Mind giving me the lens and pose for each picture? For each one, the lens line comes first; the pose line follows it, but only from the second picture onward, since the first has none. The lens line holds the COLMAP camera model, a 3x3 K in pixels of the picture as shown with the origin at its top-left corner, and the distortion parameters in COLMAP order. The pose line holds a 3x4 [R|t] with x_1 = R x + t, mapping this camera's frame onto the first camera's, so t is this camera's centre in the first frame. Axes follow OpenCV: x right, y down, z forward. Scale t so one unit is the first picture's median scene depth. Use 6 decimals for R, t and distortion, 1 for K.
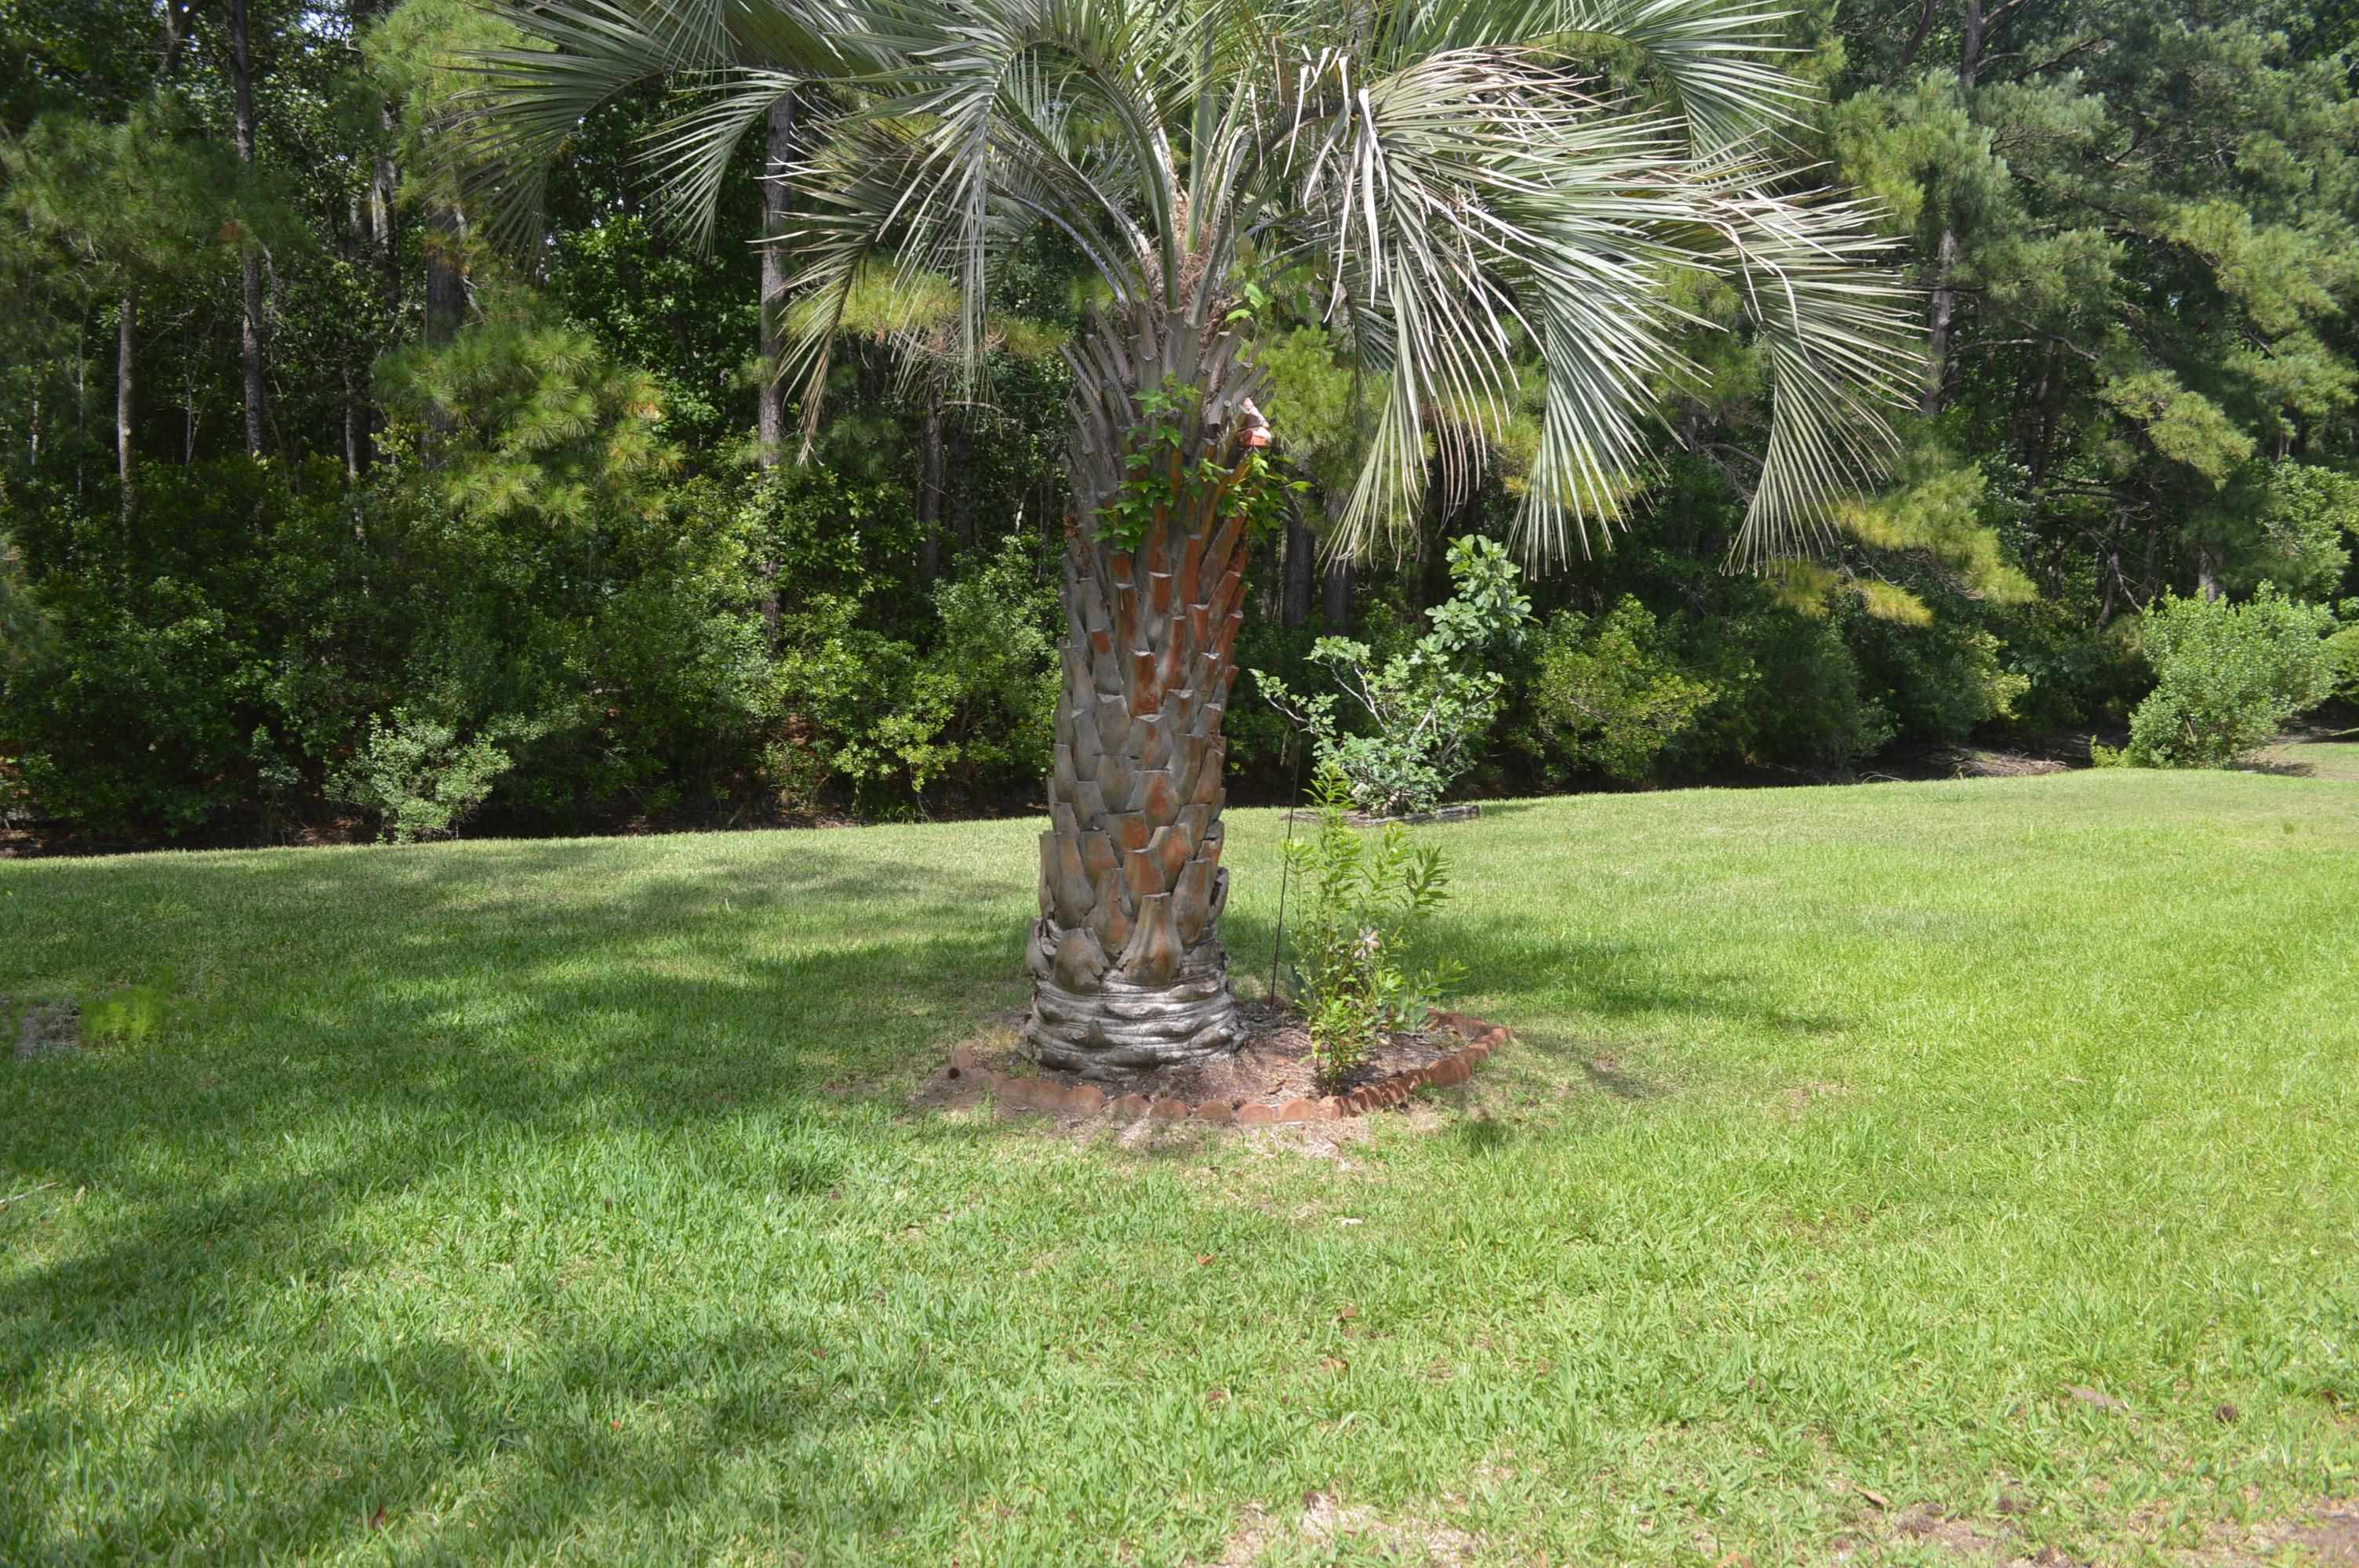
lens RADIAL K [[1883.1, 0, 1179.5], [0, 1883.1, 784.0], [0, 0, 1]] dist [-0.086610, 0.018232]
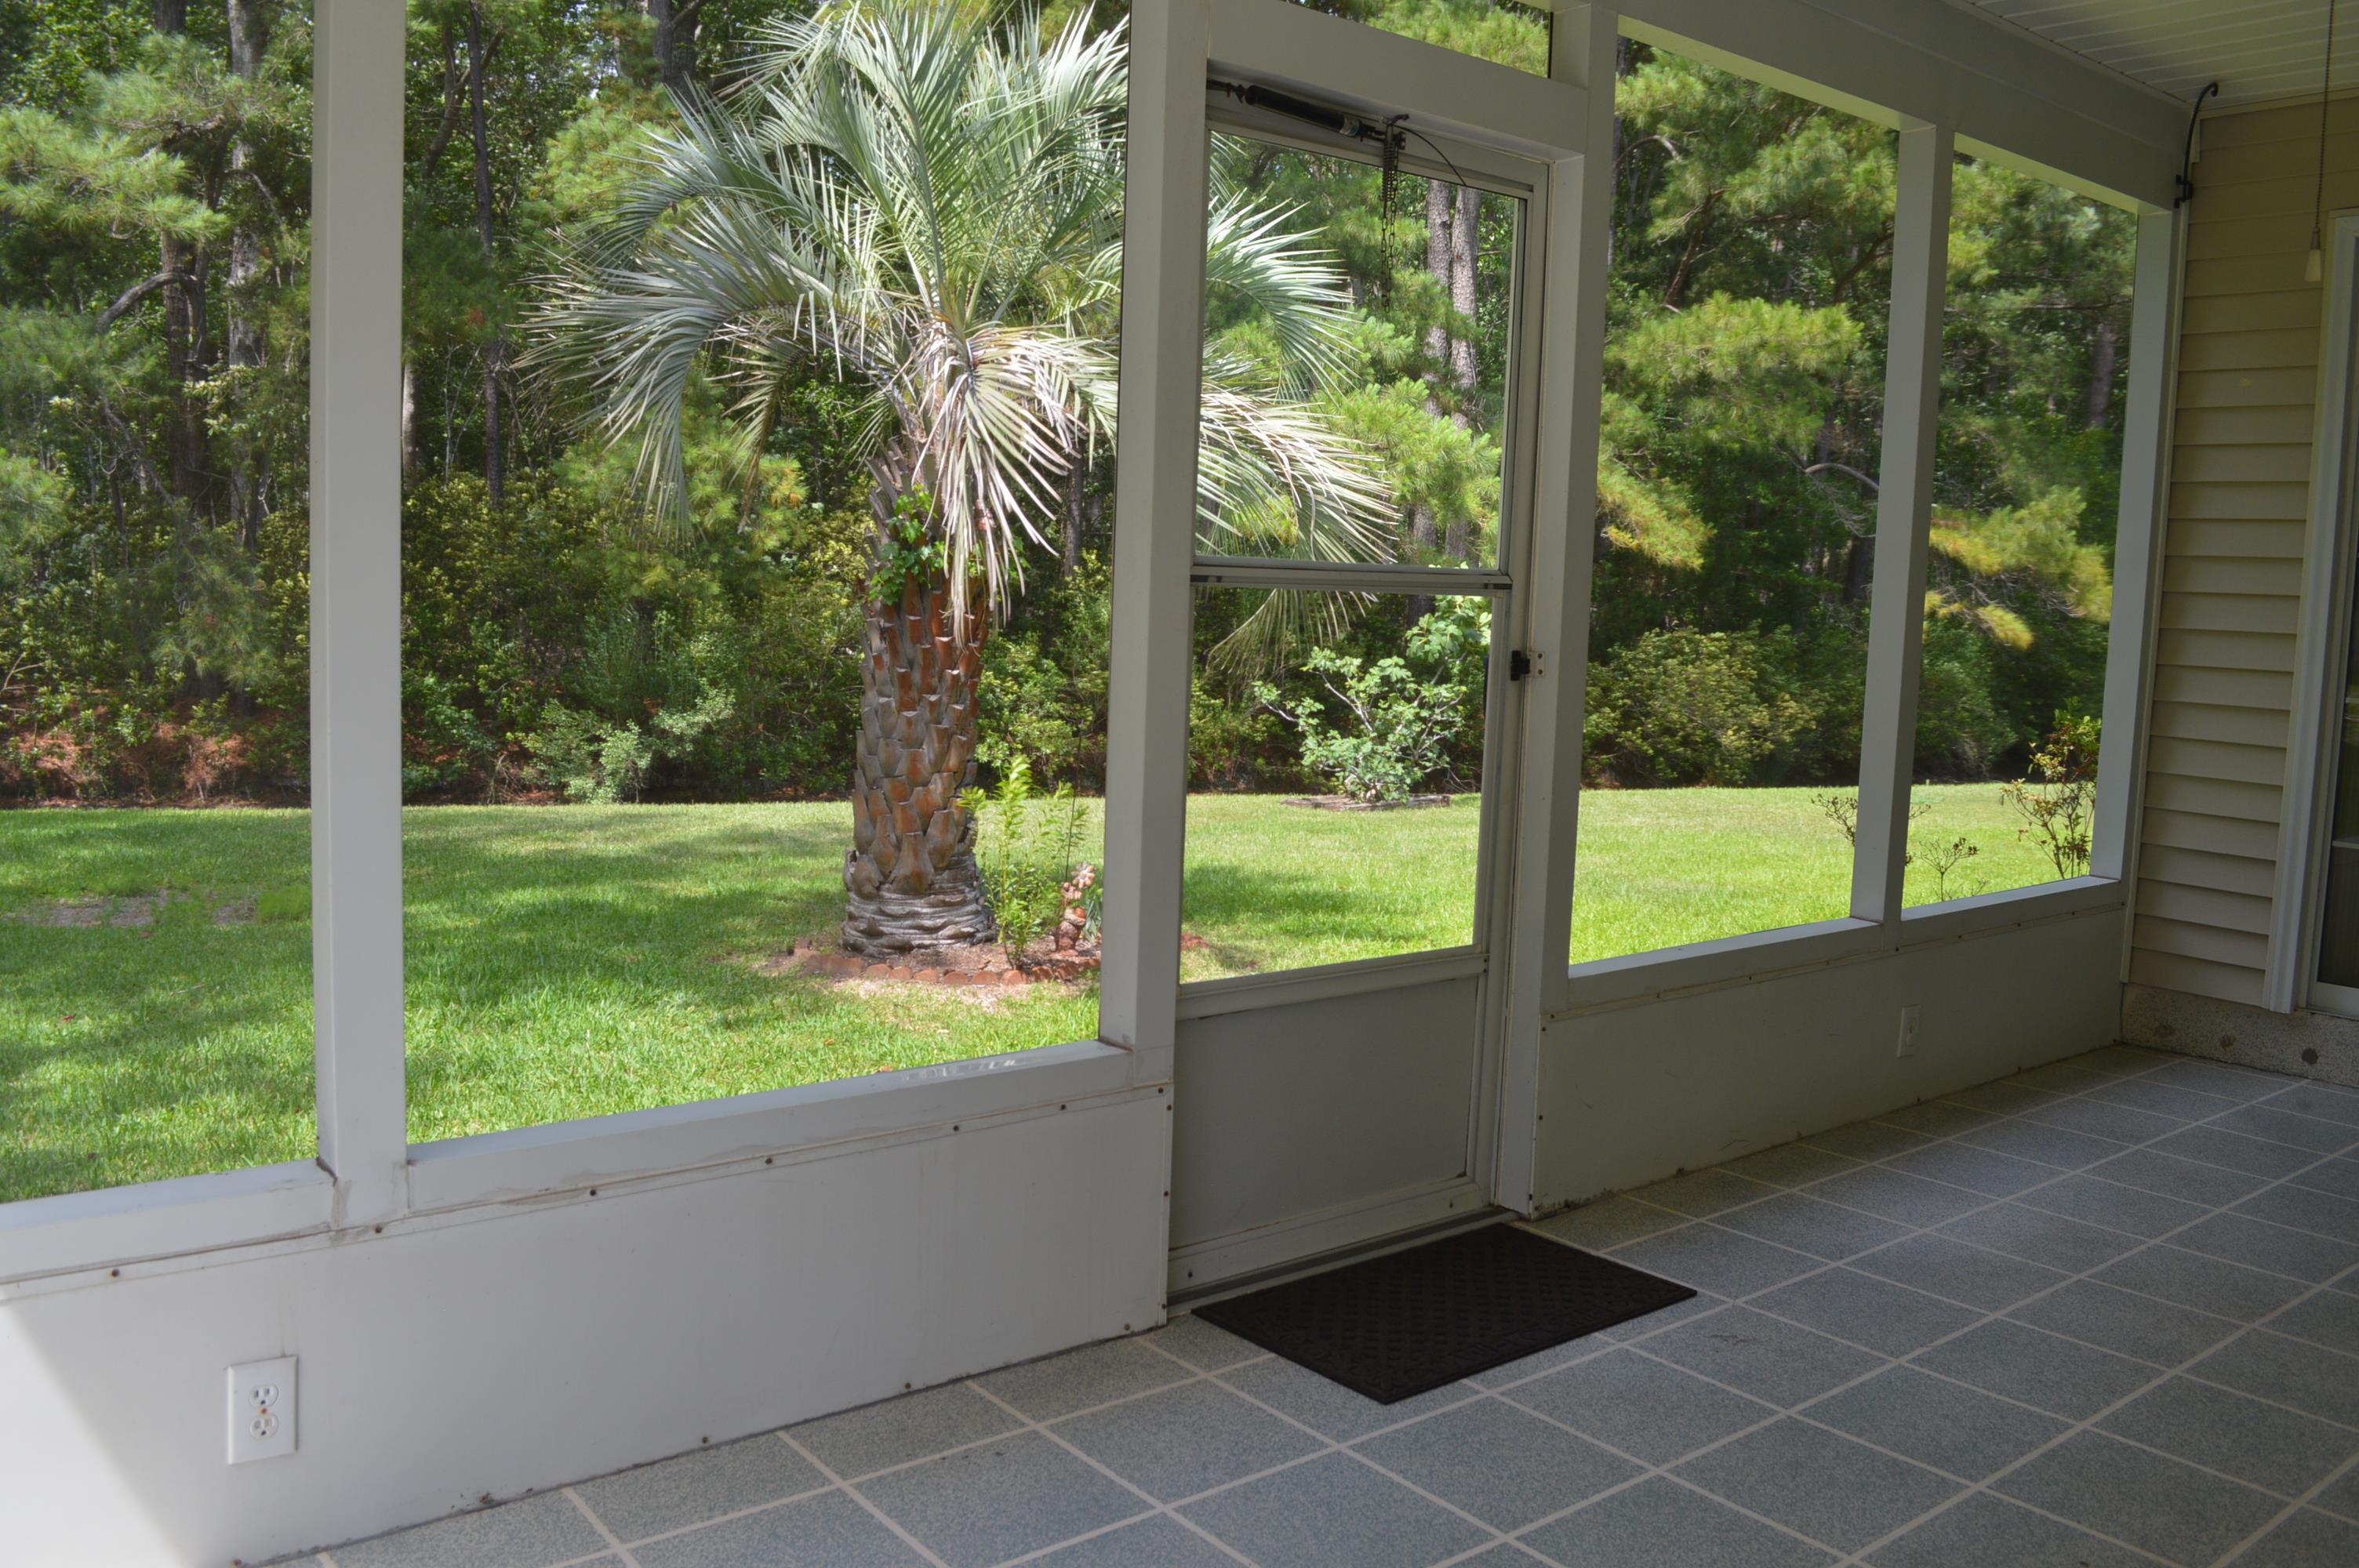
lens RADIAL K [[1883.1, 0, 1179.5], [0, 1883.1, 784.0], [0, 0, 1]] dist [-0.086610, 0.018232]
pose [[0.986568, 0.022574, -0.161785, 0.421298], [-0.022477, 0.999744, 0.002431, 0.011441], [0.161798, 0.001238, 0.986823, -0.413573]]
